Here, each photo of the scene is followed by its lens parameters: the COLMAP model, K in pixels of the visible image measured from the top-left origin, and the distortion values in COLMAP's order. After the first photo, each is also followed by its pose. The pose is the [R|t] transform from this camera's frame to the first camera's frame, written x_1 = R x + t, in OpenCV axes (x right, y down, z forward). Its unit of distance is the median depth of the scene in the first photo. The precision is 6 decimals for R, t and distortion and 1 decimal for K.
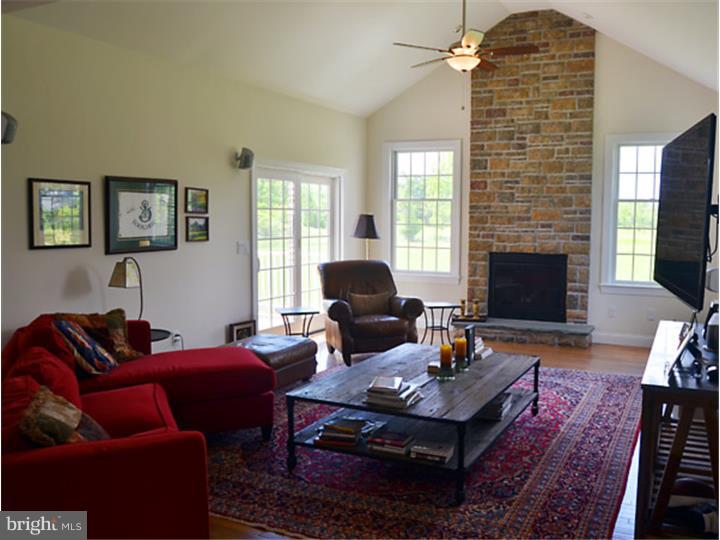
lens RADIAL K [[667.5, 0, 360.3], [0, 667.5, 272.7], [0, 0, 1]] dist [-0.093511, 0.000000]
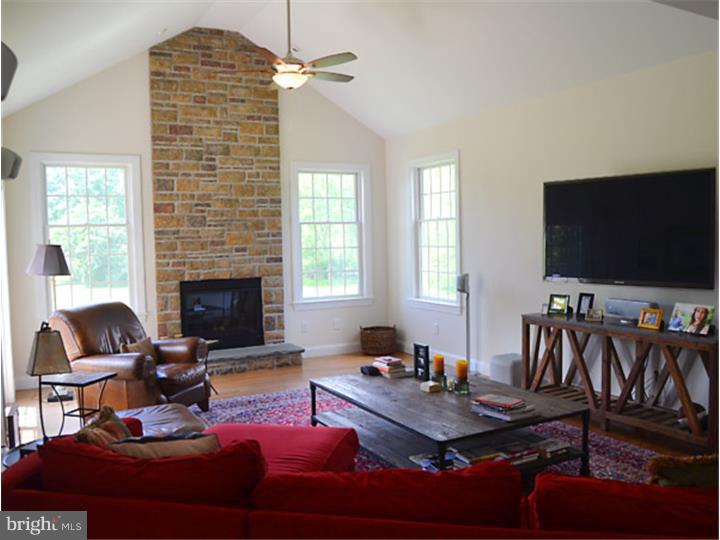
lens RADIAL K [[691.2, 0, 359.9], [0, 691.2, 267.5], [0, 0, 1]] dist [-0.094839, 0.000000]
pose [[0.539658, -0.057868, 0.839893, -0.487618], [0.097483, 0.995219, 0.005934, -0.033648], [-0.836221, 0.078673, 0.542719, 0.301378]]
